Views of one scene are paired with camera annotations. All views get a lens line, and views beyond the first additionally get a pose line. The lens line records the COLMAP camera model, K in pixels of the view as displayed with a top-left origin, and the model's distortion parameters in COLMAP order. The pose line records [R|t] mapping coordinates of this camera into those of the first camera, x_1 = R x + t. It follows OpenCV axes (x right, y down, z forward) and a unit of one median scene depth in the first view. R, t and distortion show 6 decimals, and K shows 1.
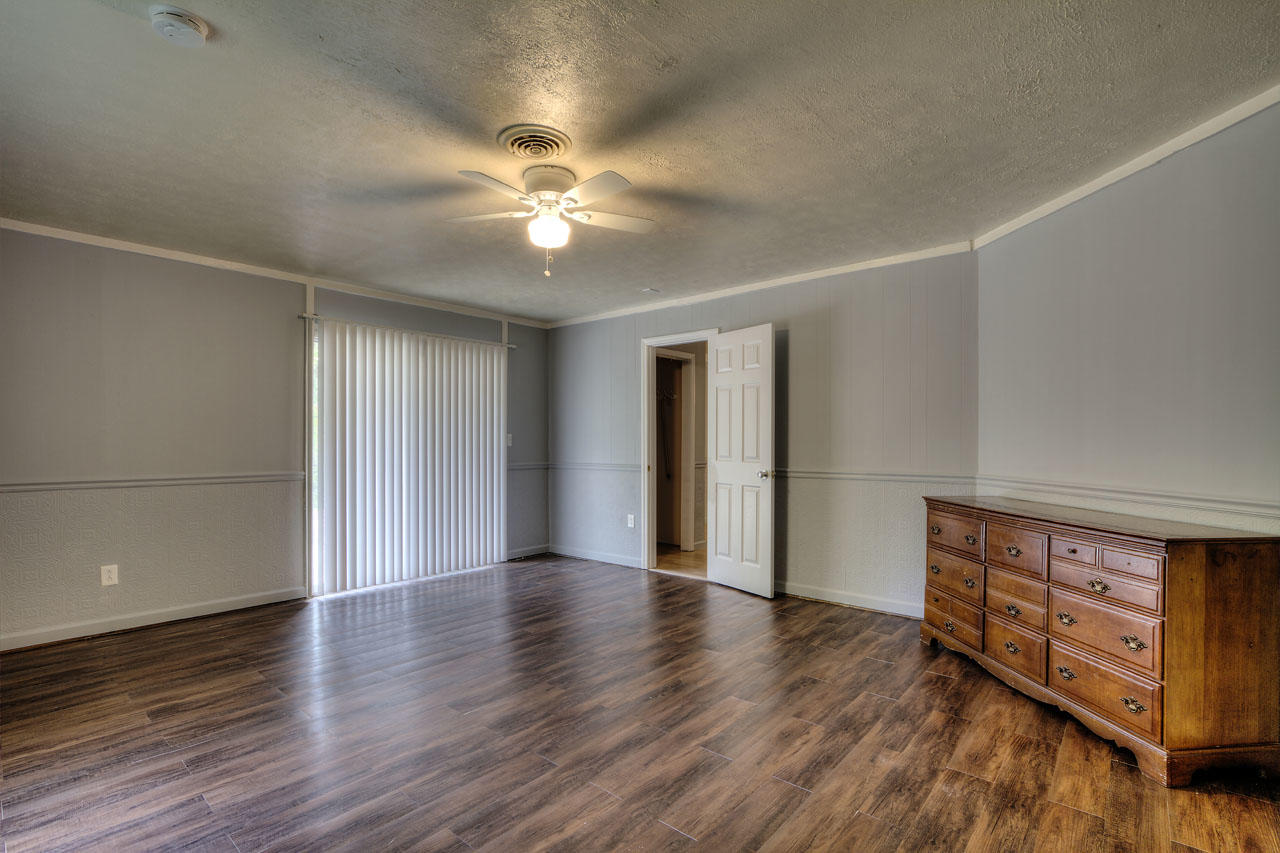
lens RADIAL K [[593.7, 0, 641.7], [0, 593.7, 438.6], [0, 0, 1]] dist [-0.013312, 0.000232]
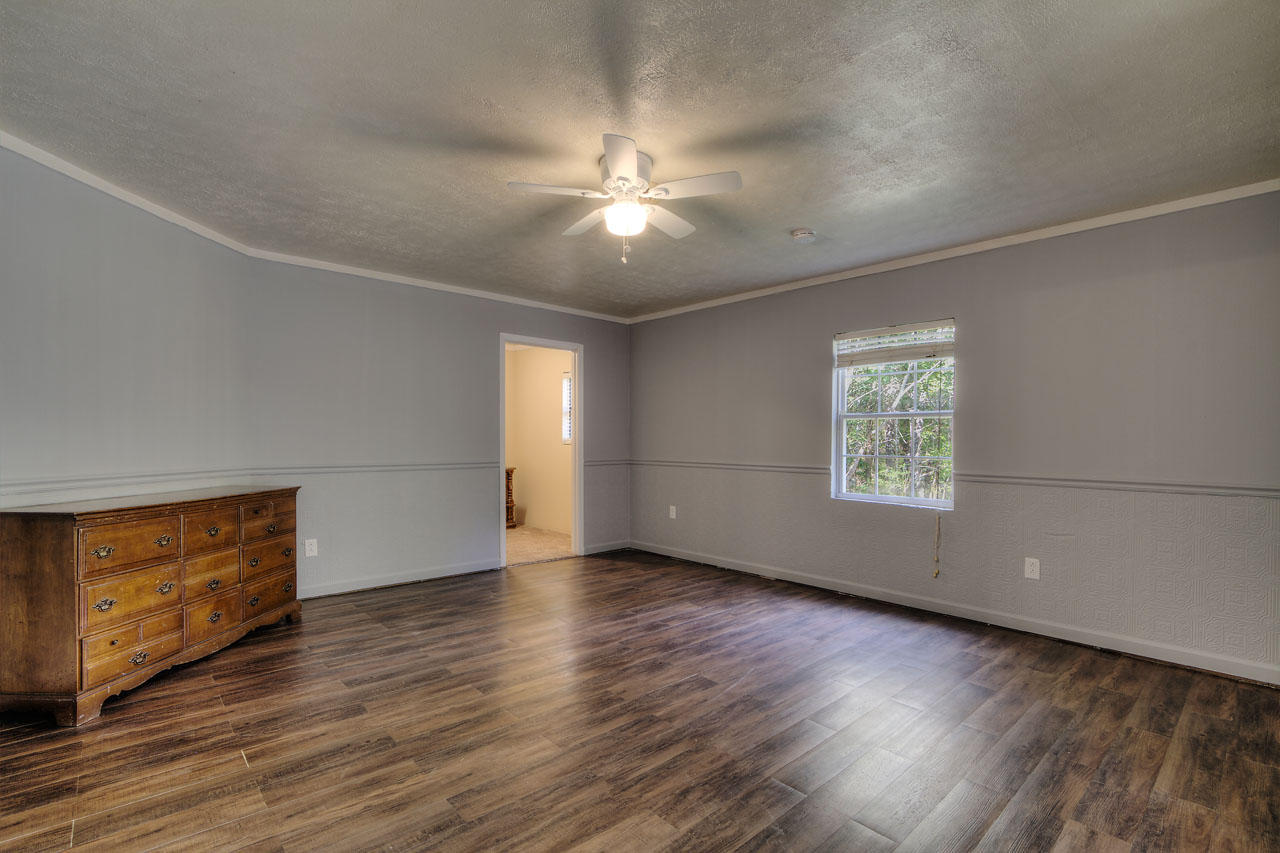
lens RADIAL K [[593.7, 0, 641.9], [0, 593.7, 433.5], [0, 0, 1]] dist [-0.013312, 0.000232]
pose [[-0.992317, -0.007443, 0.123500, -0.331979], [-0.009735, 0.999791, -0.017968, 0.021095], [-0.123340, -0.019032, -0.992182, 2.151192]]
